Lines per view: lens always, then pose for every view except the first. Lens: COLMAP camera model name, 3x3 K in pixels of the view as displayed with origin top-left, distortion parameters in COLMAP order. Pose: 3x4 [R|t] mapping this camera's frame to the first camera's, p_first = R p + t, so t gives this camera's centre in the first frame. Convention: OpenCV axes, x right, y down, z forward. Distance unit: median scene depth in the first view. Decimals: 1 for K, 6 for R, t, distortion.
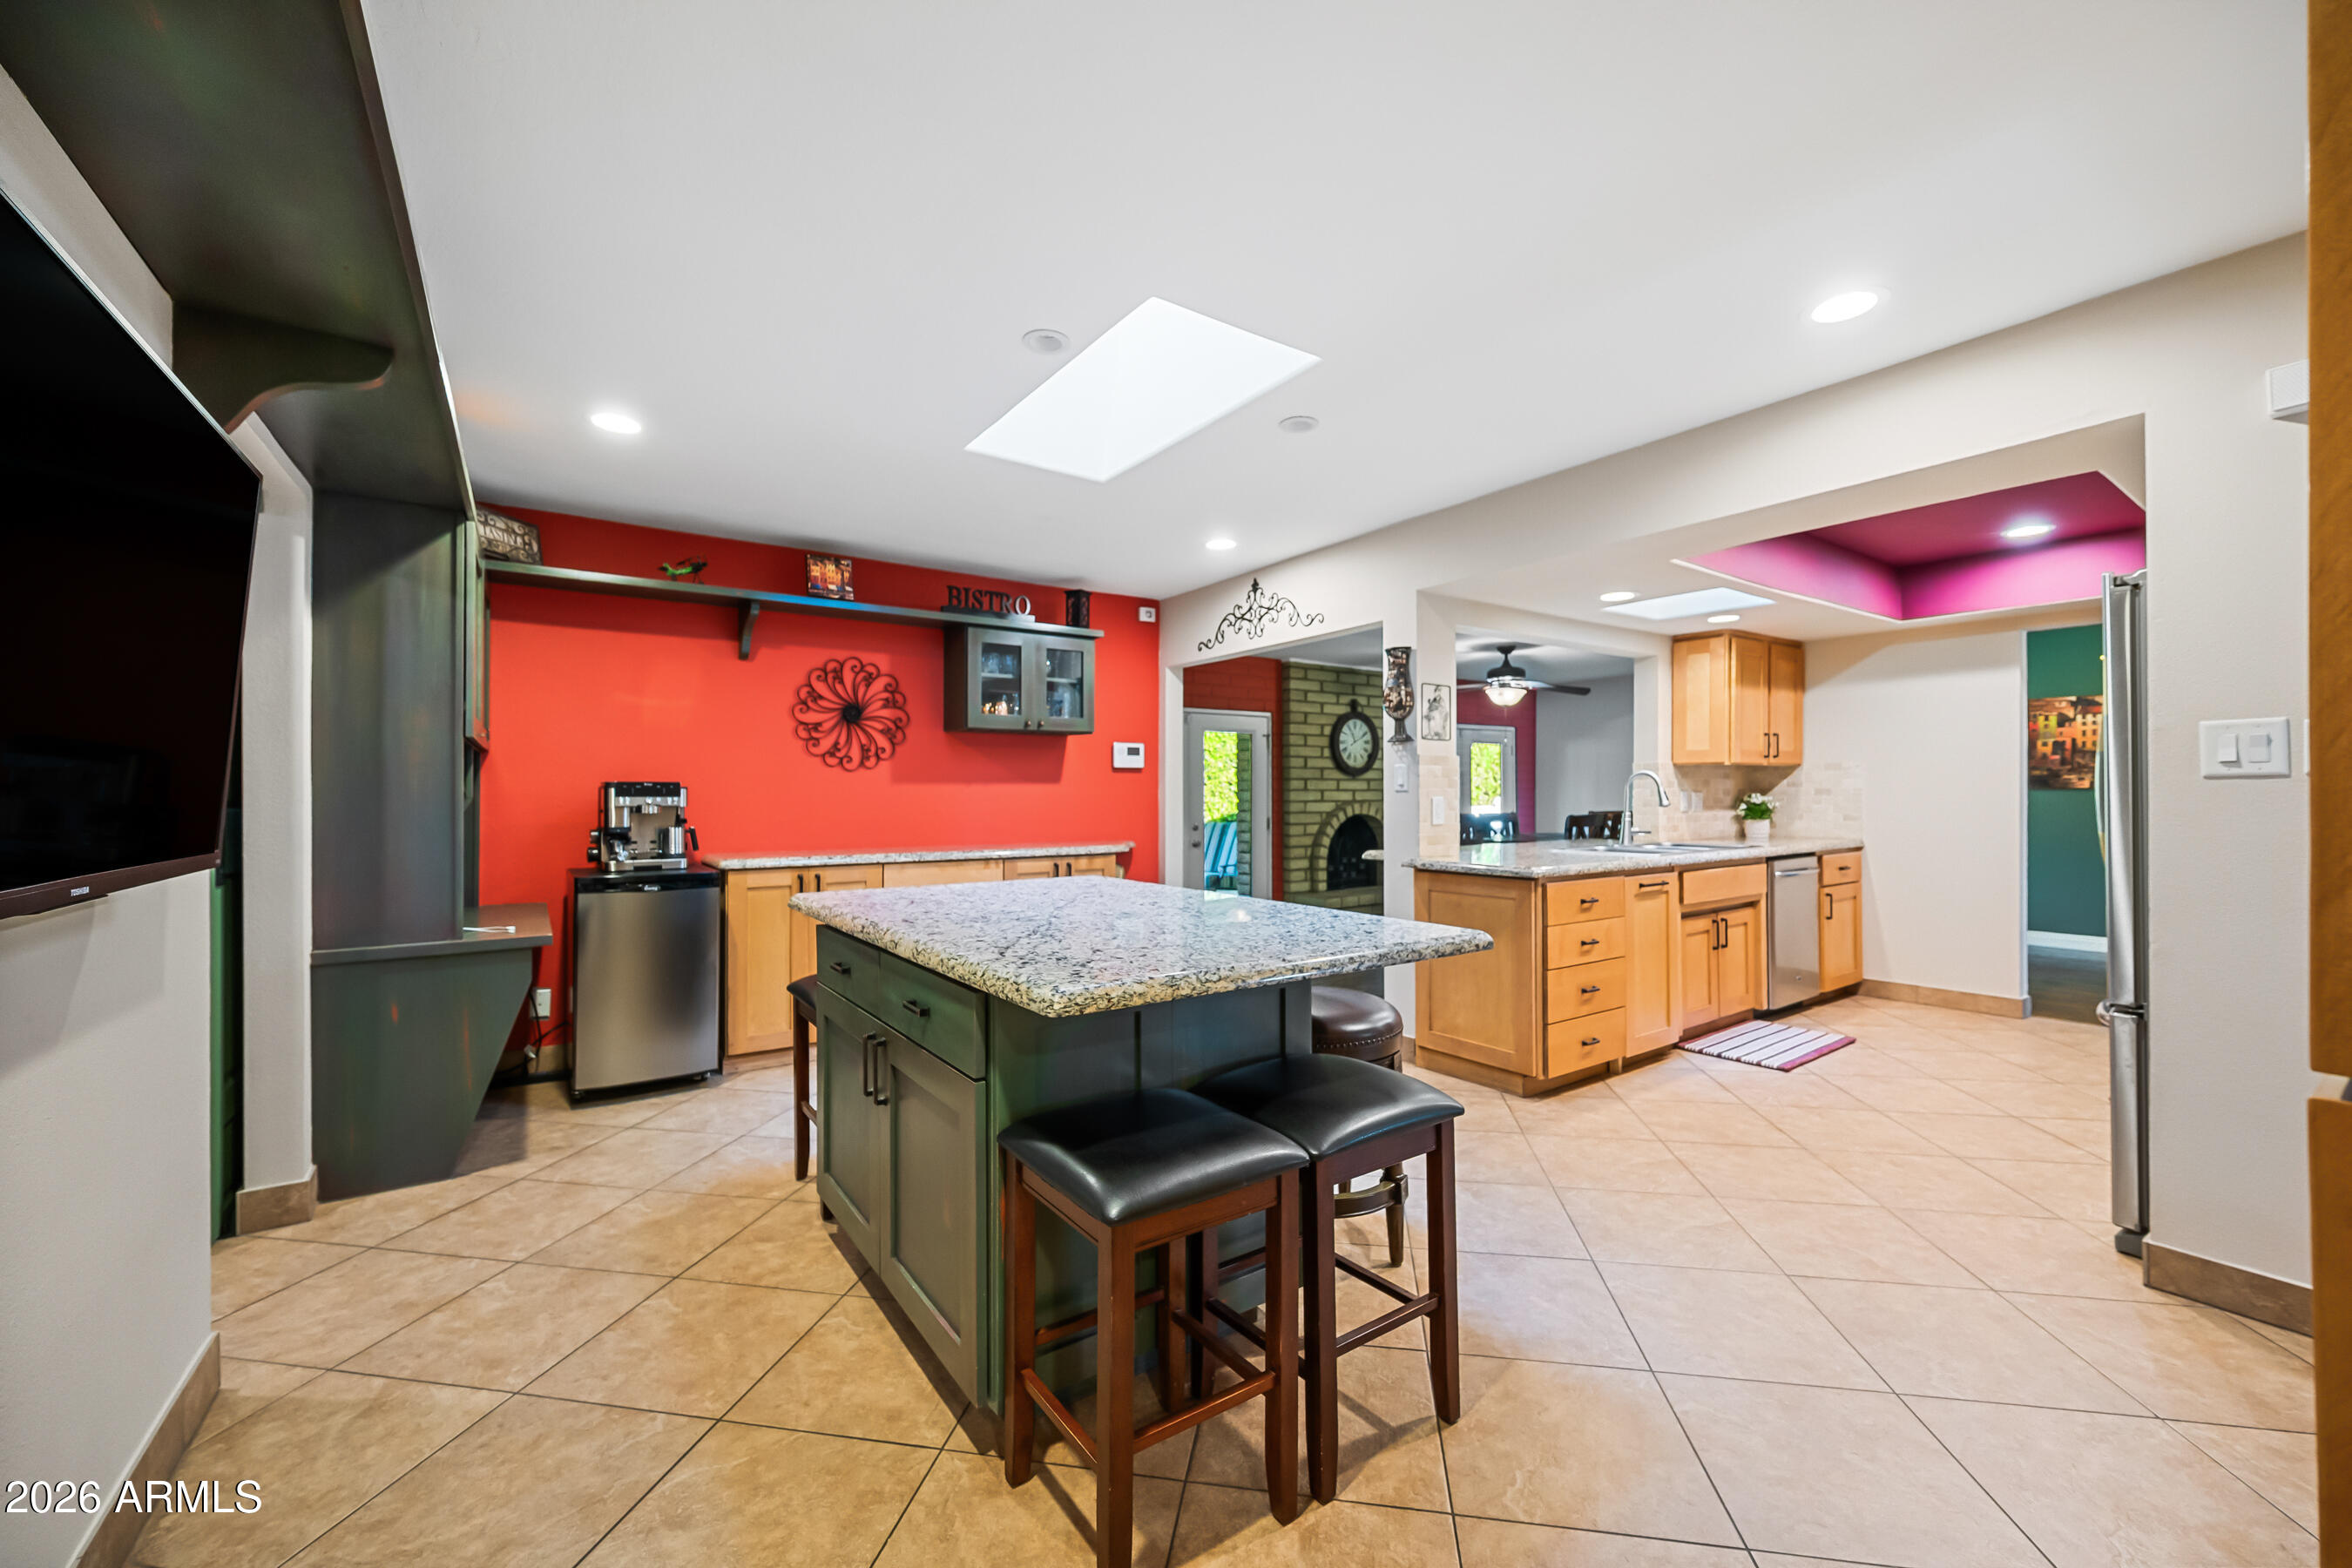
lens RADIAL K [[933.3, 0, 1179.7], [0, 933.3, 784.1], [0, 0, 1]] dist [-0.000719, 0.000112]
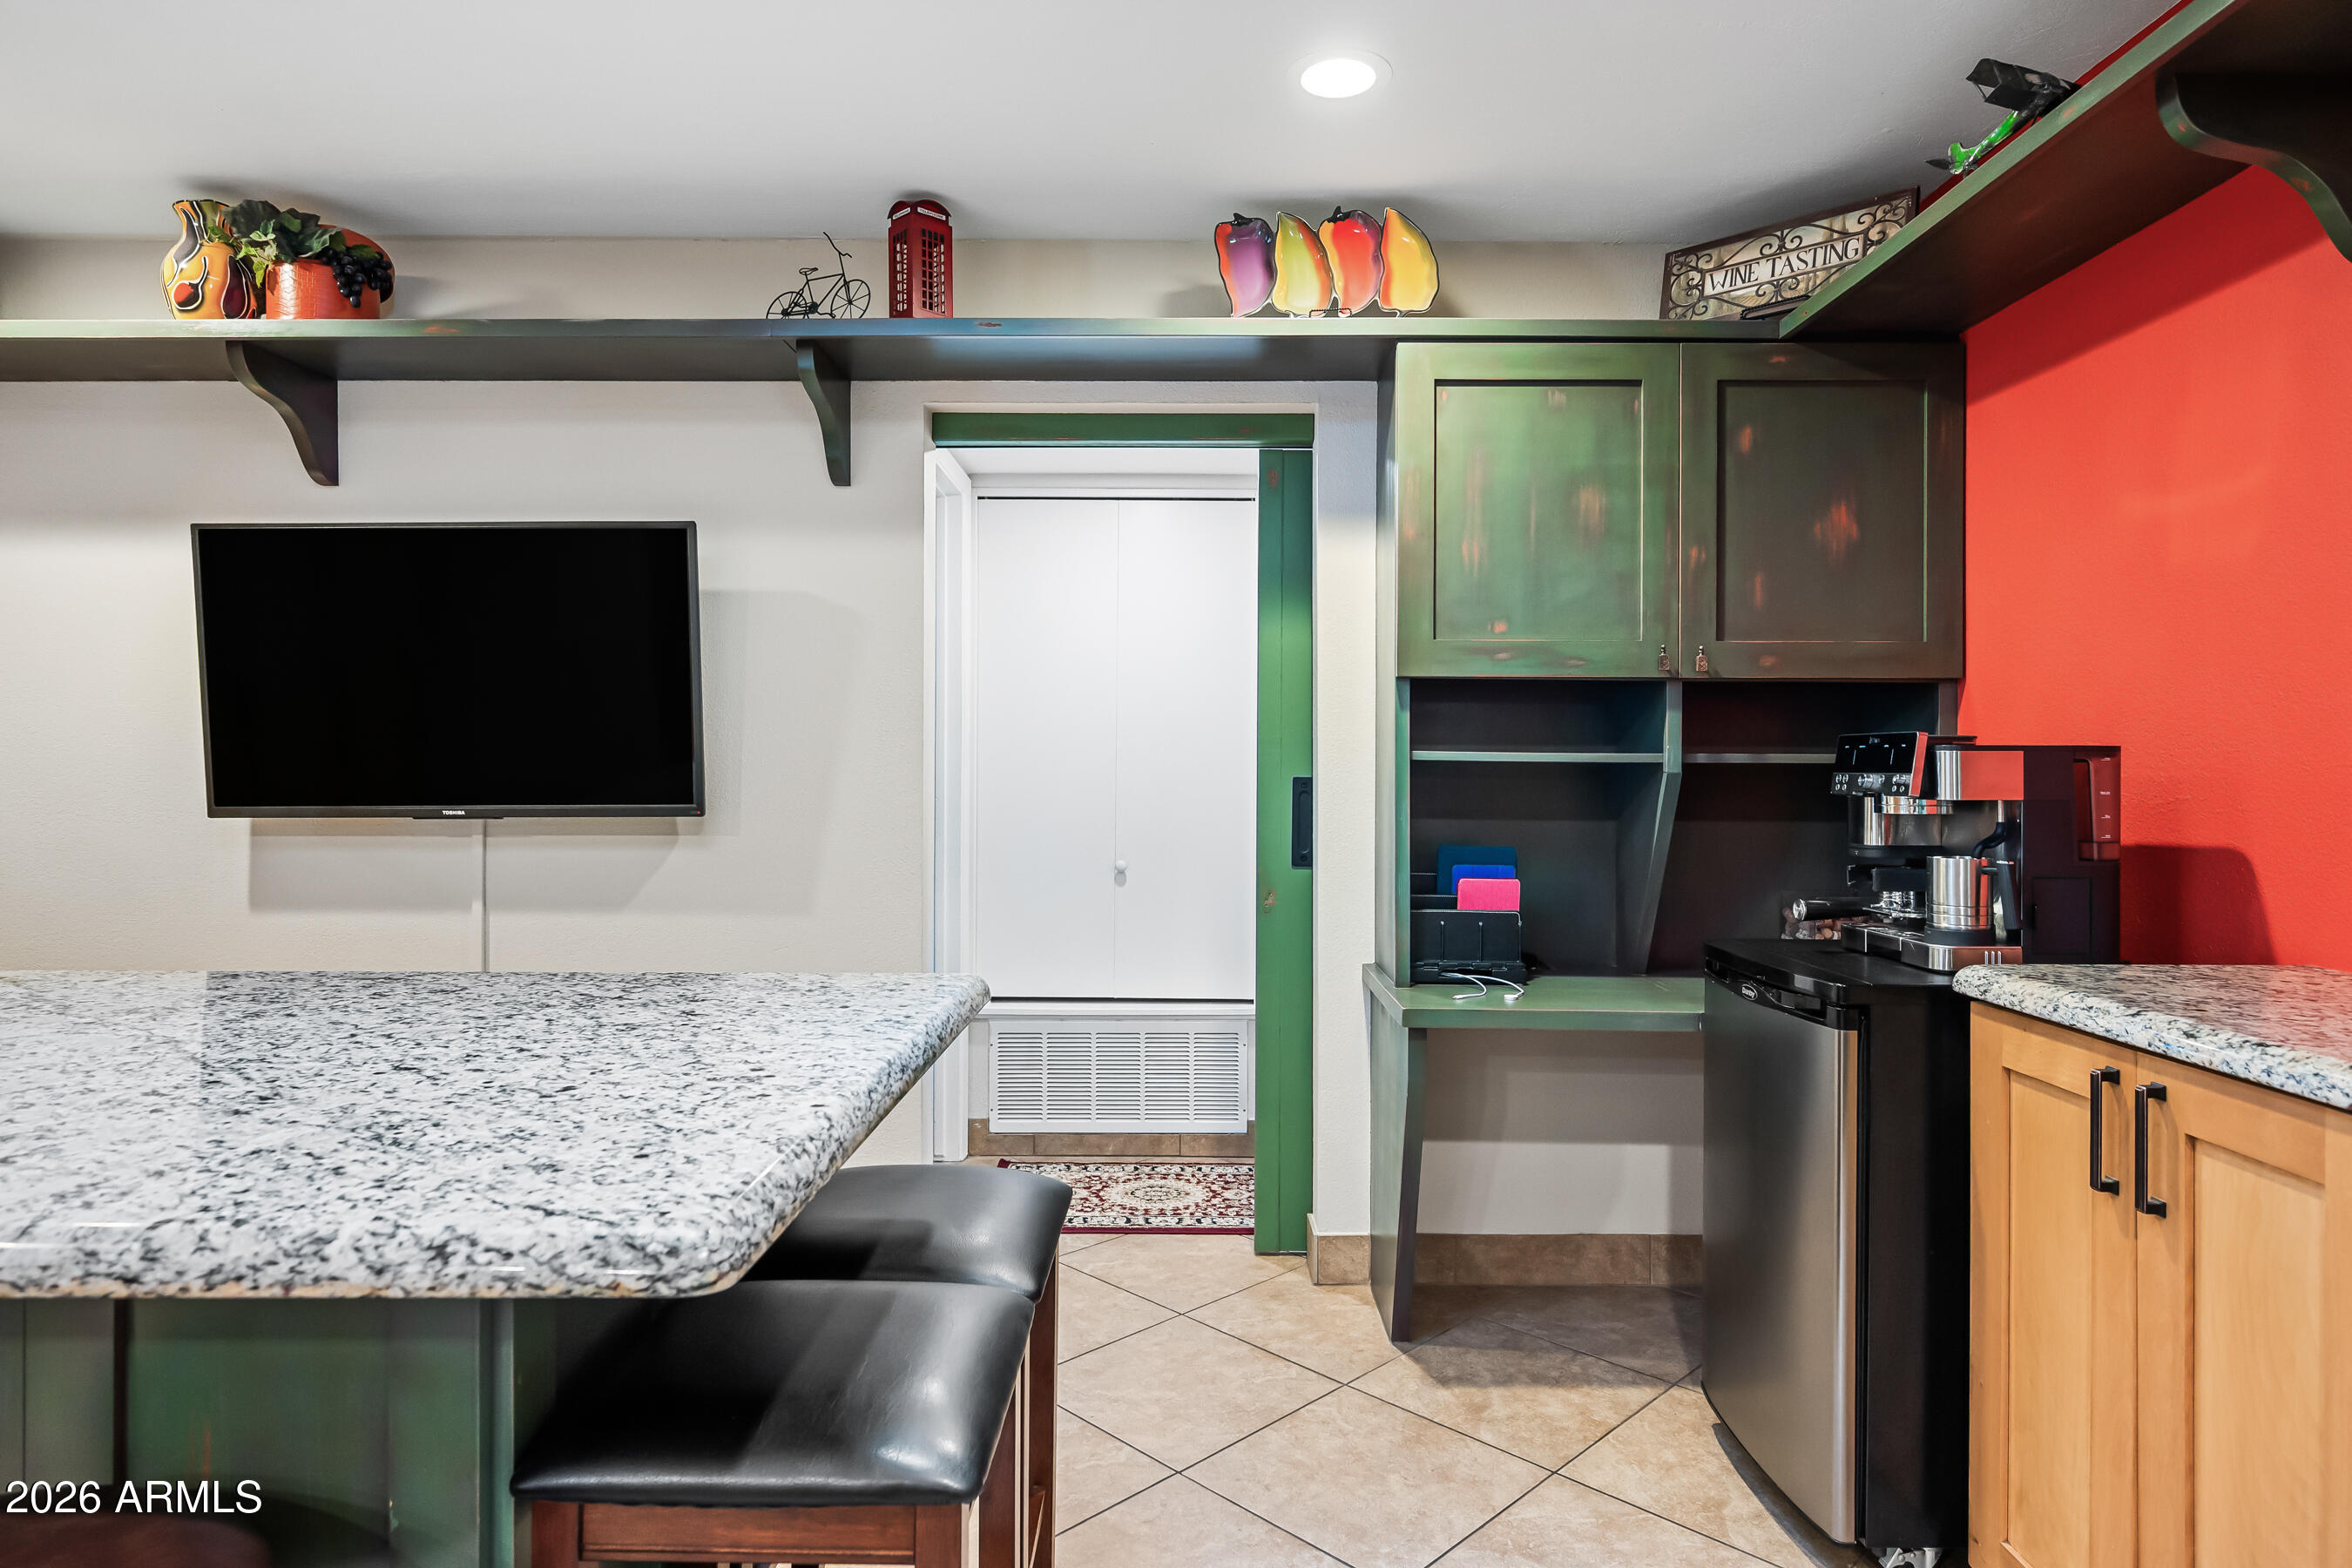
lens RADIAL K [[1298.0, 0, 1186.3], [0, 1298.0, 764.0], [0, 0, 1]] dist [-0.002492, -0.000402]
pose [[-0.578952, -0.002132, -0.815359, 0.052698], [0.008088, 0.999932, -0.008357, 0.014143], [0.815321, -0.011433, -0.578896, 1.222298]]
